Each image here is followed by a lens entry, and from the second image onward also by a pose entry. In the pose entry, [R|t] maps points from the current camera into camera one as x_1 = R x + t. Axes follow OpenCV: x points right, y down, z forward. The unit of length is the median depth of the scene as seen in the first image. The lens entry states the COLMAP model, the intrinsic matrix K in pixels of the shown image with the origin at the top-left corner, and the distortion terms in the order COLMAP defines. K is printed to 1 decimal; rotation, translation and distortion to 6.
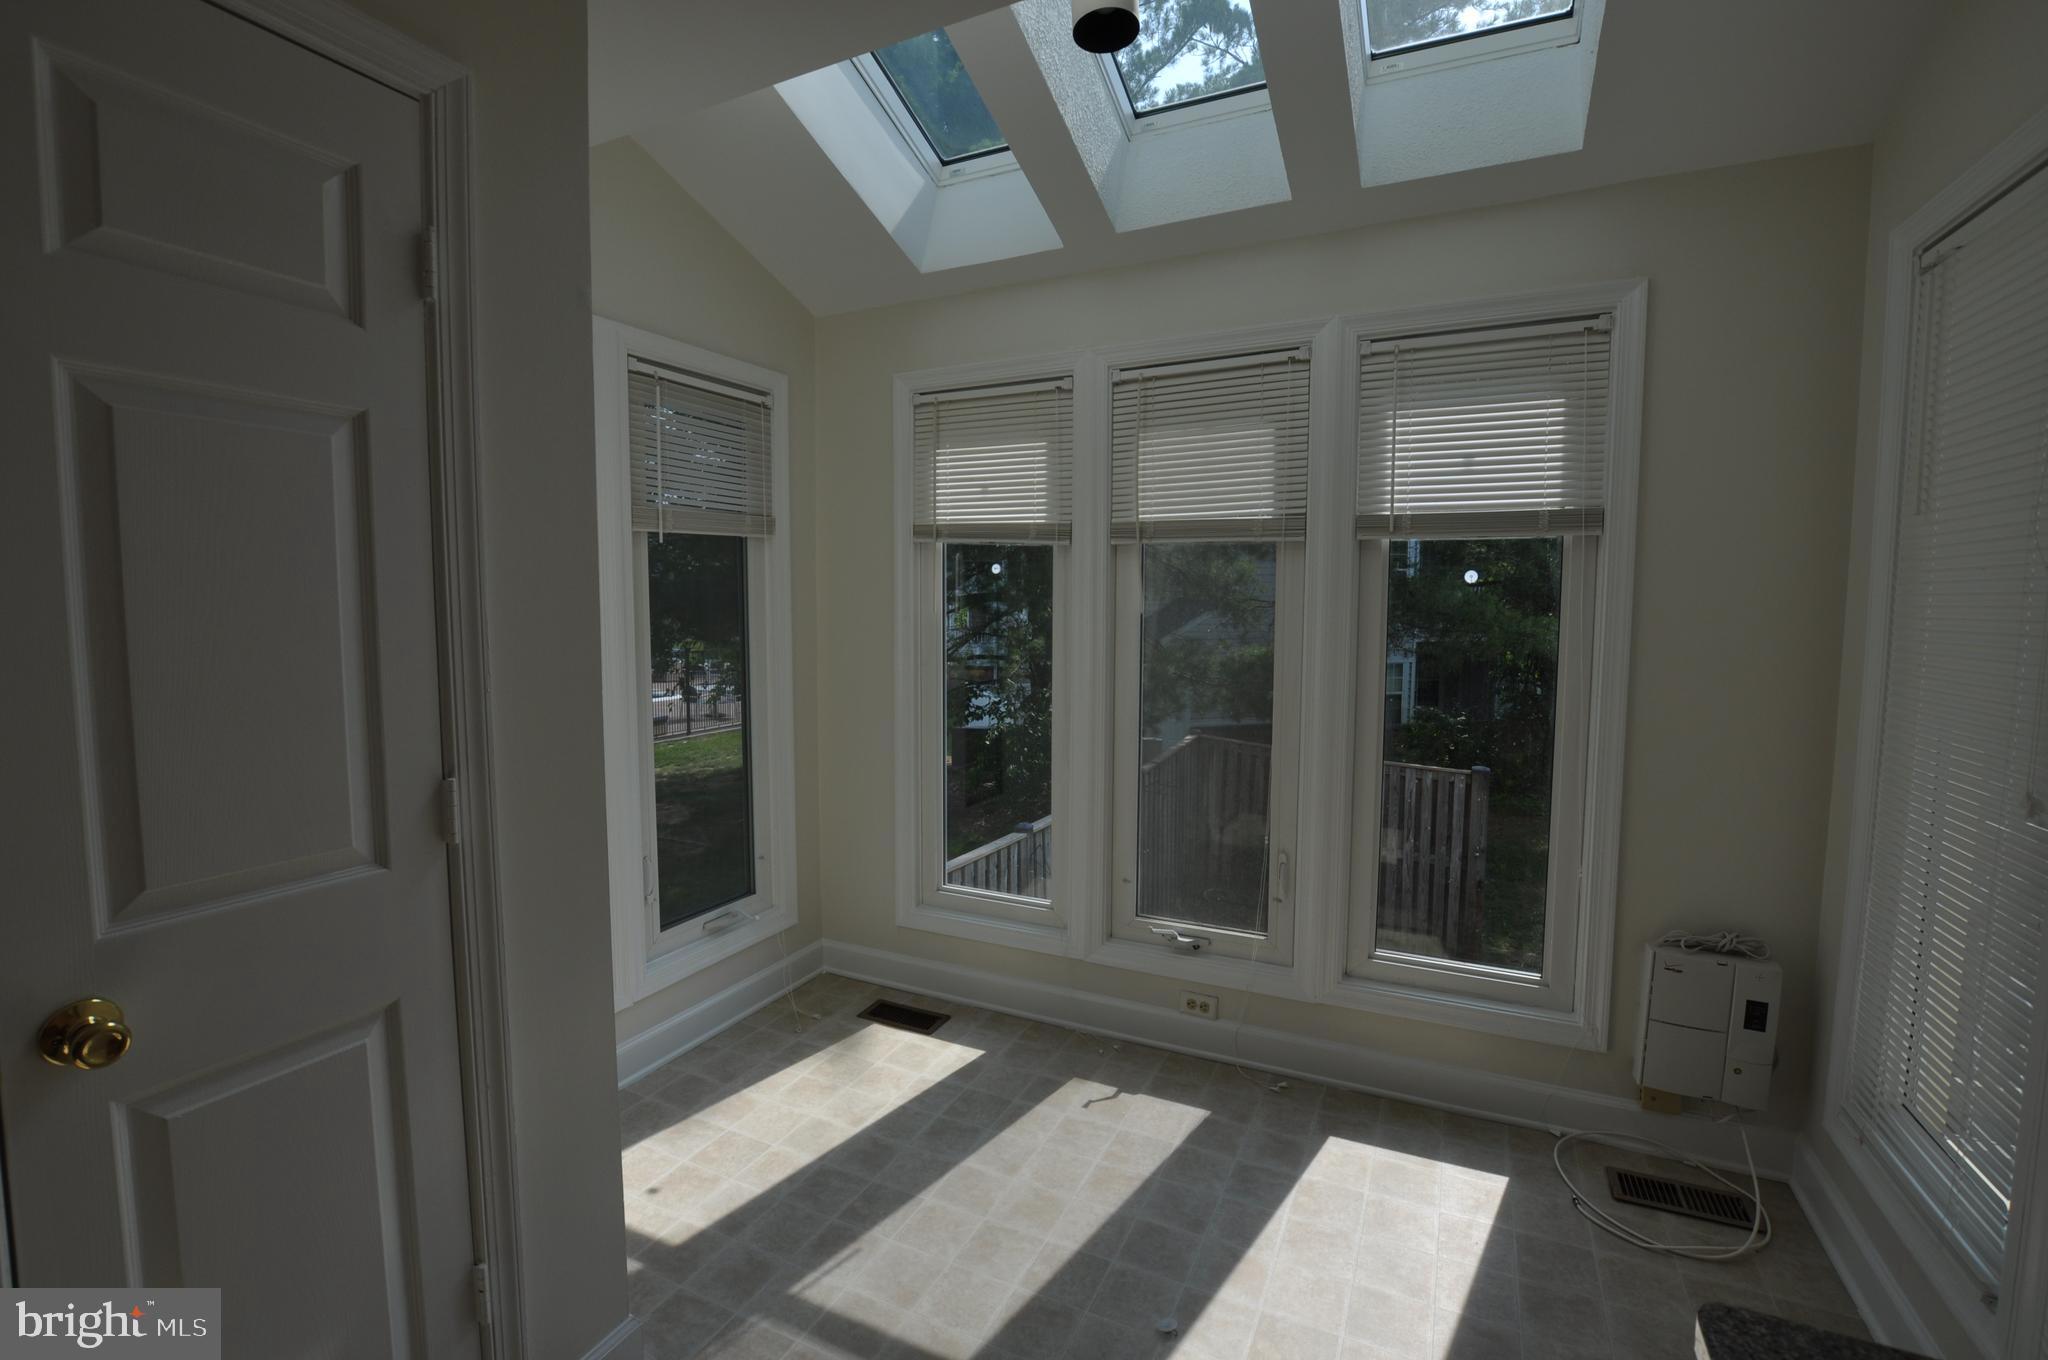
lens RADIAL K [[893.4, 0, 1024.2], [0, 893.4, 672.8], [0, 0, 1]] dist [-0.036392, 0.006140]
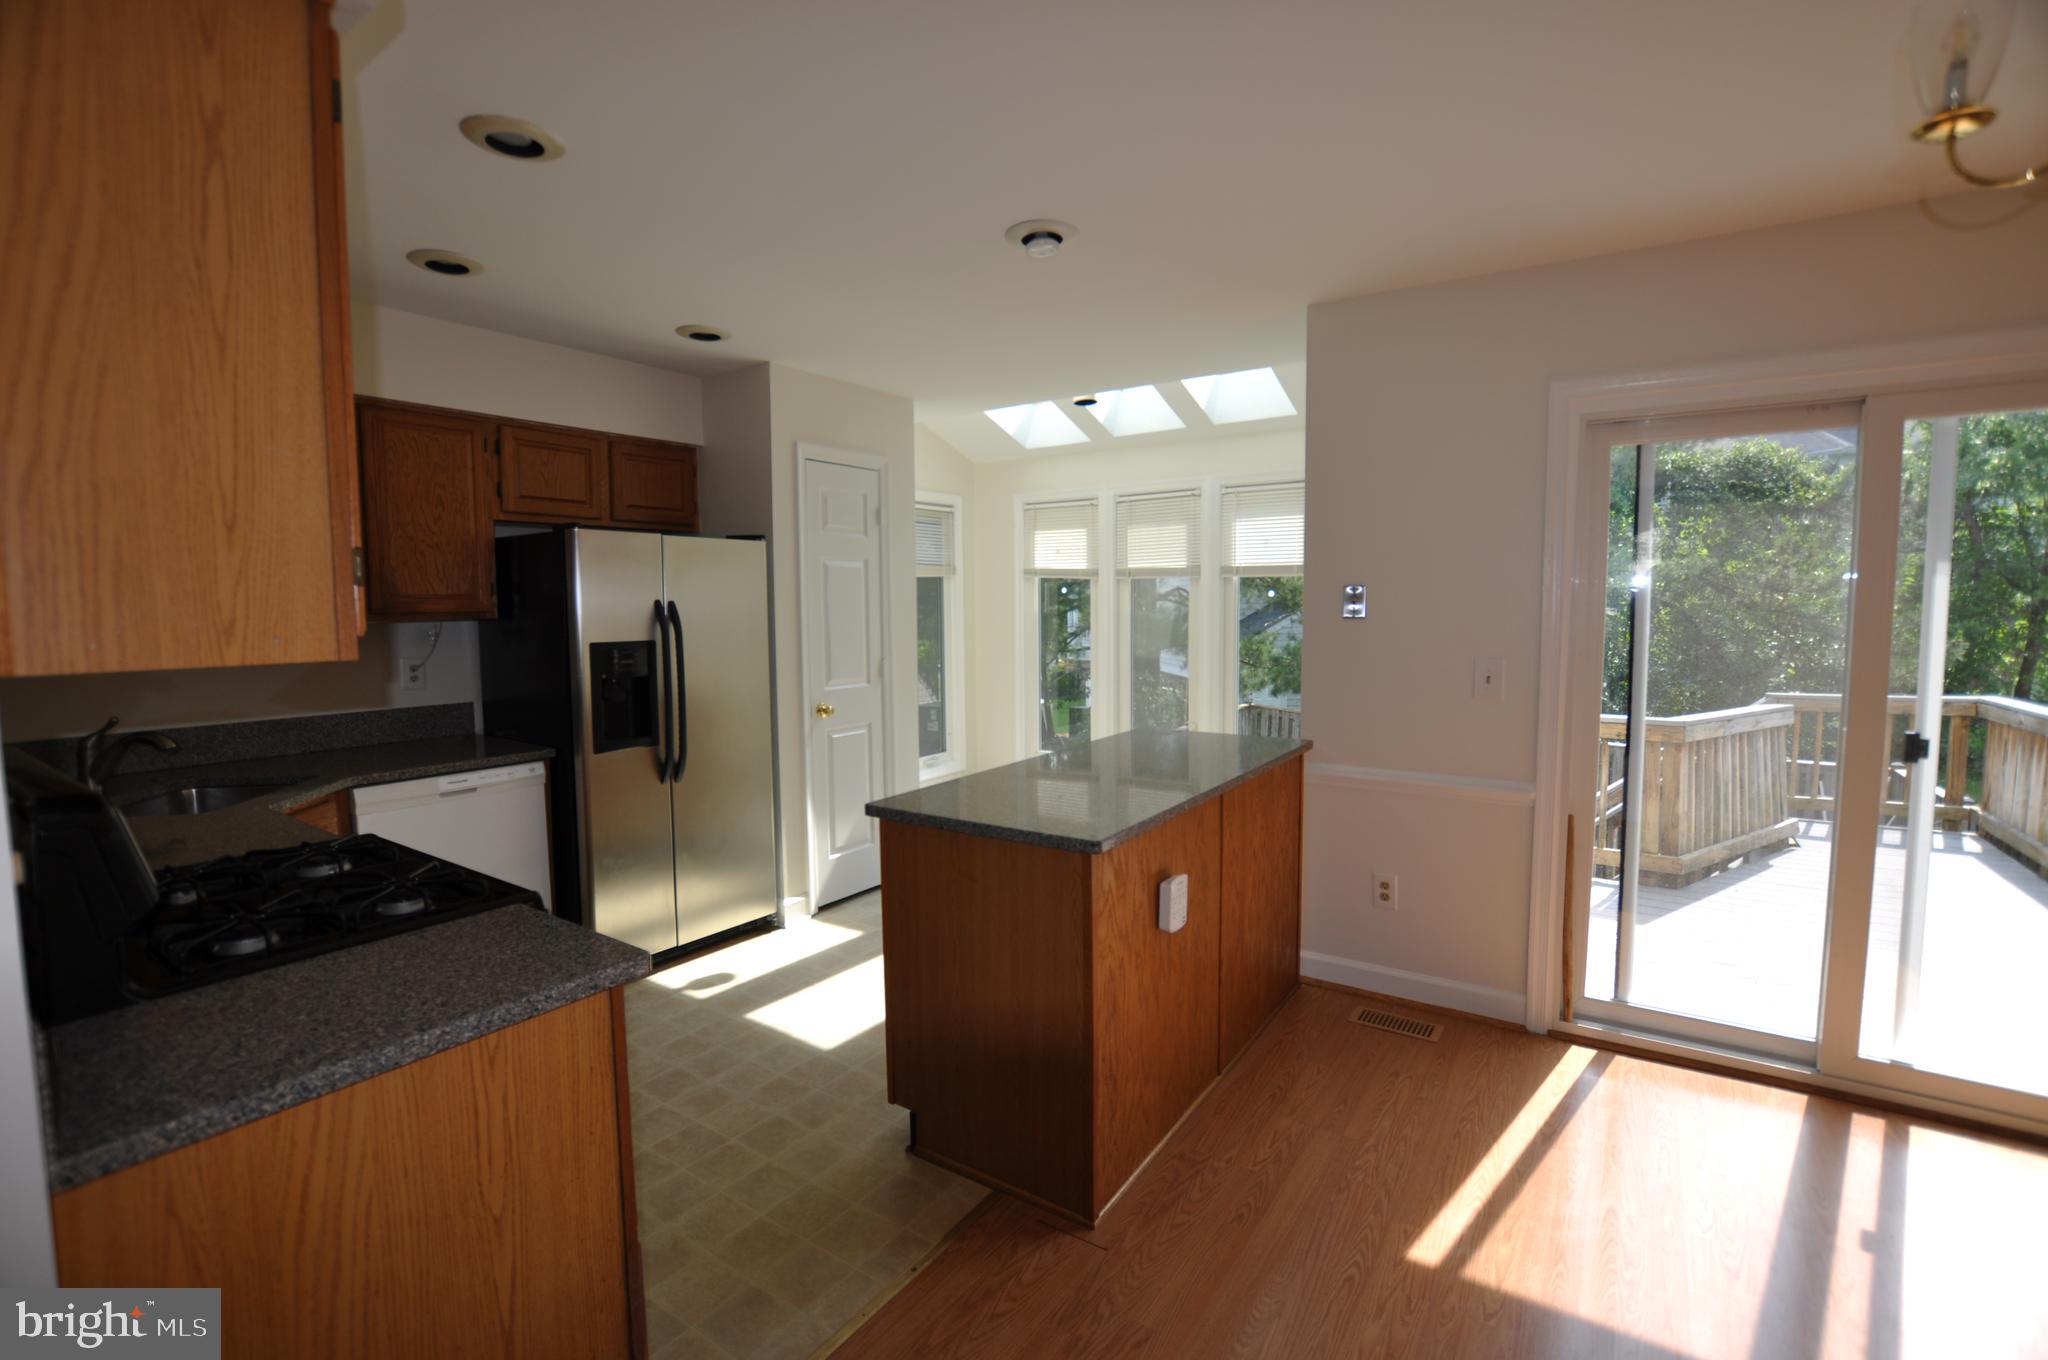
lens RADIAL K [[893.4, 0, 1015.3], [0, 893.4, 680.2], [0, 0, 1]] dist [-0.036392, 0.006140]
pose [[0.987926, 0.001477, -0.154923, 0.183071], [-0.000293, 0.999971, 0.007664, 0.074883], [0.154929, -0.007526, 0.987897, -1.071377]]
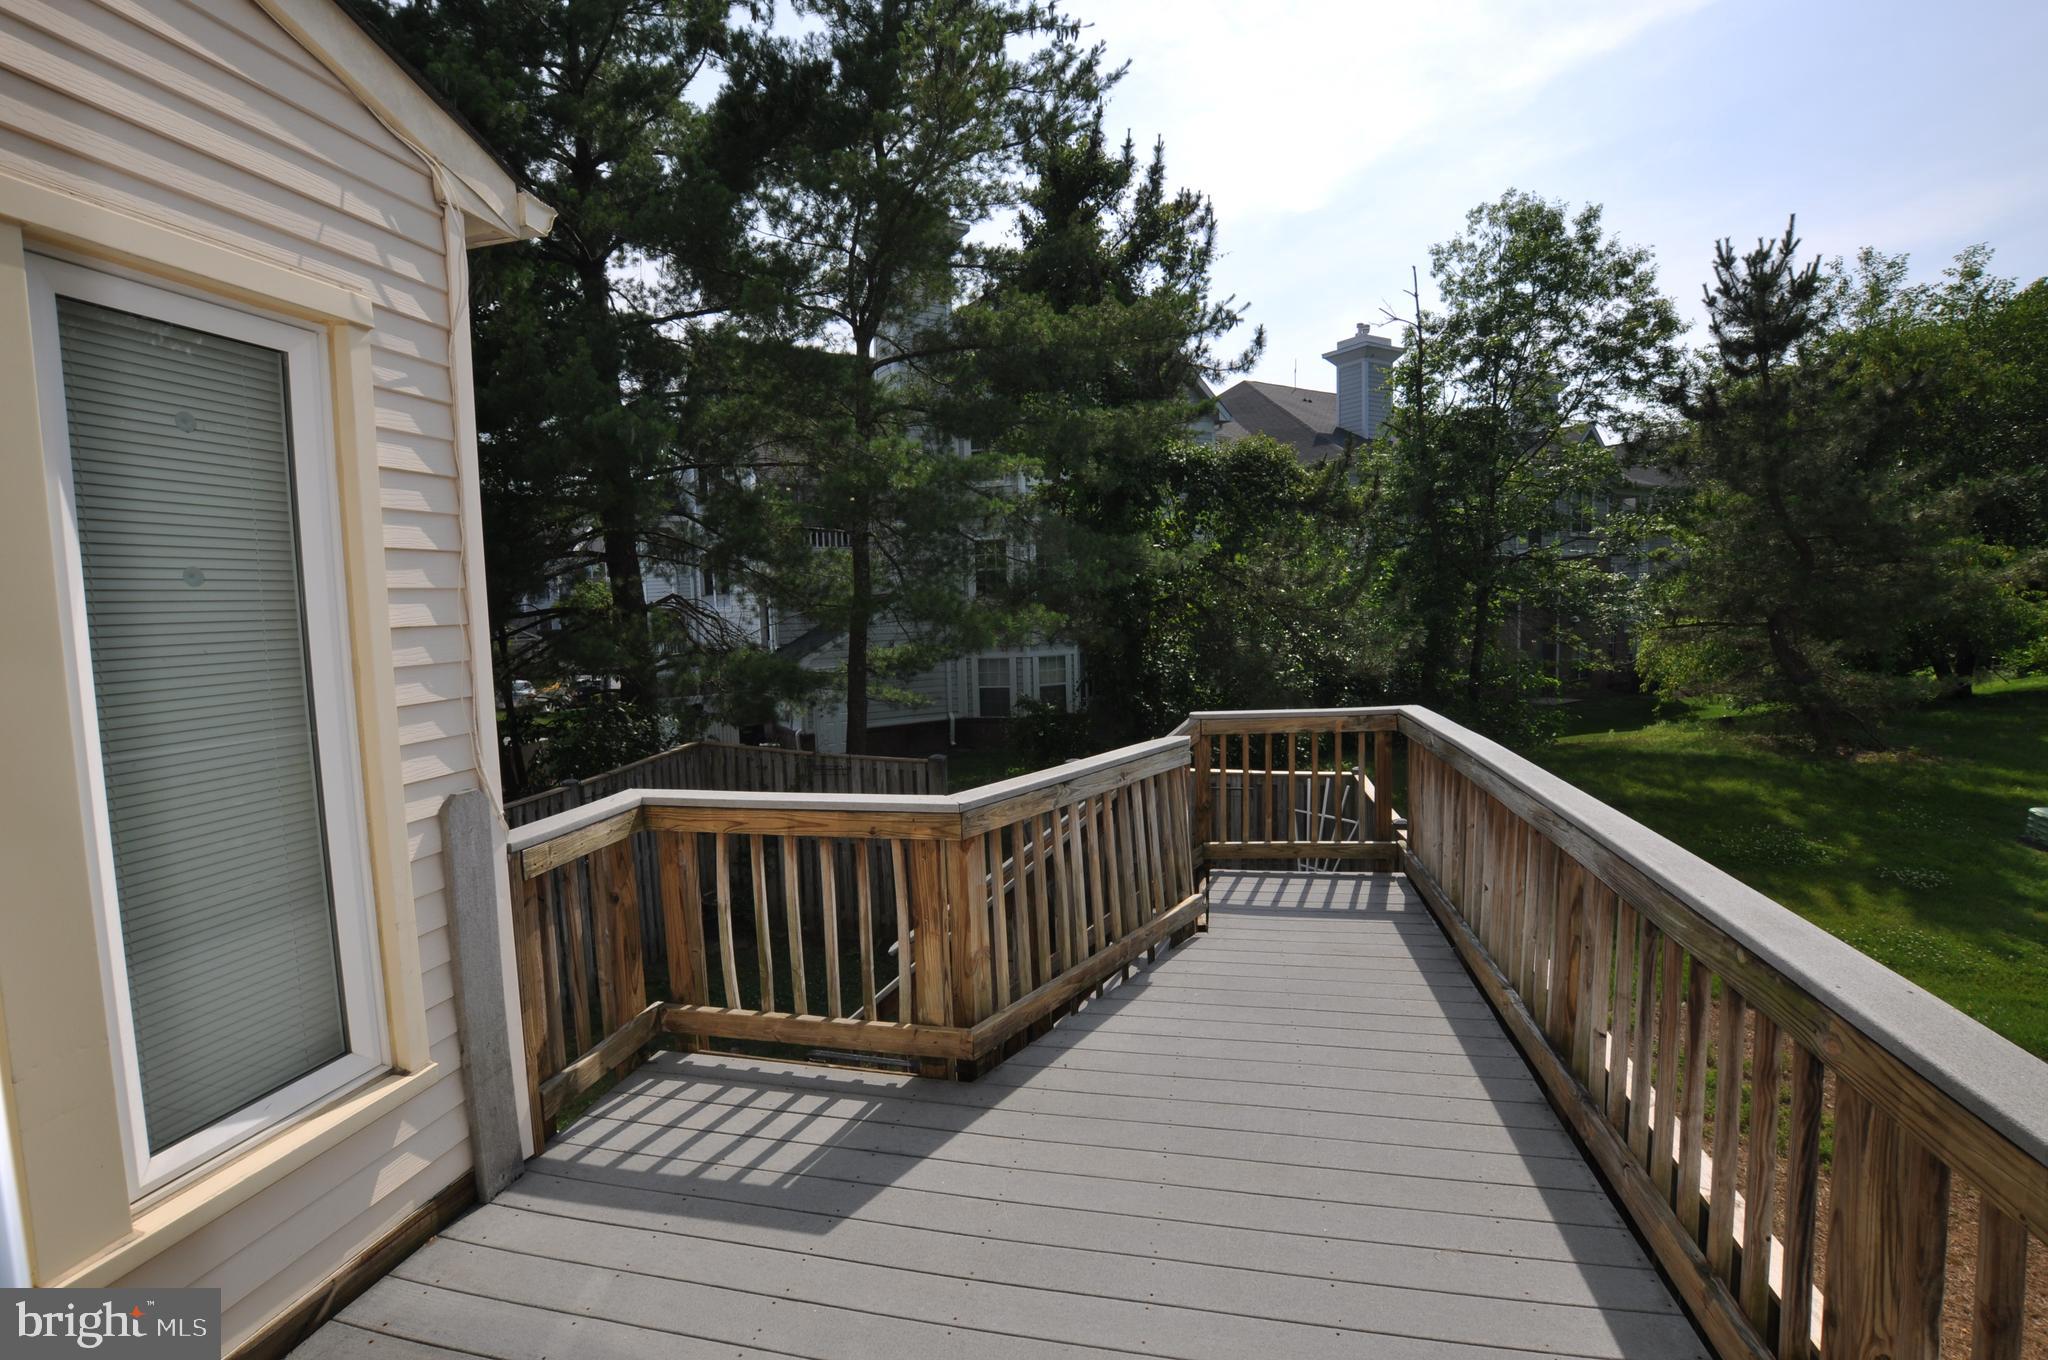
lens RADIAL K [[893.4, 0, 1016.6], [0, 893.4, 670.5], [0, 0, 1]] dist [-0.036392, 0.006140]
pose [[0.975504, -0.050359, 0.214140, 1.032604], [0.051138, 0.998690, 0.001906, 0.016270], [-0.213956, 0.009091, 0.976801, -0.229865]]
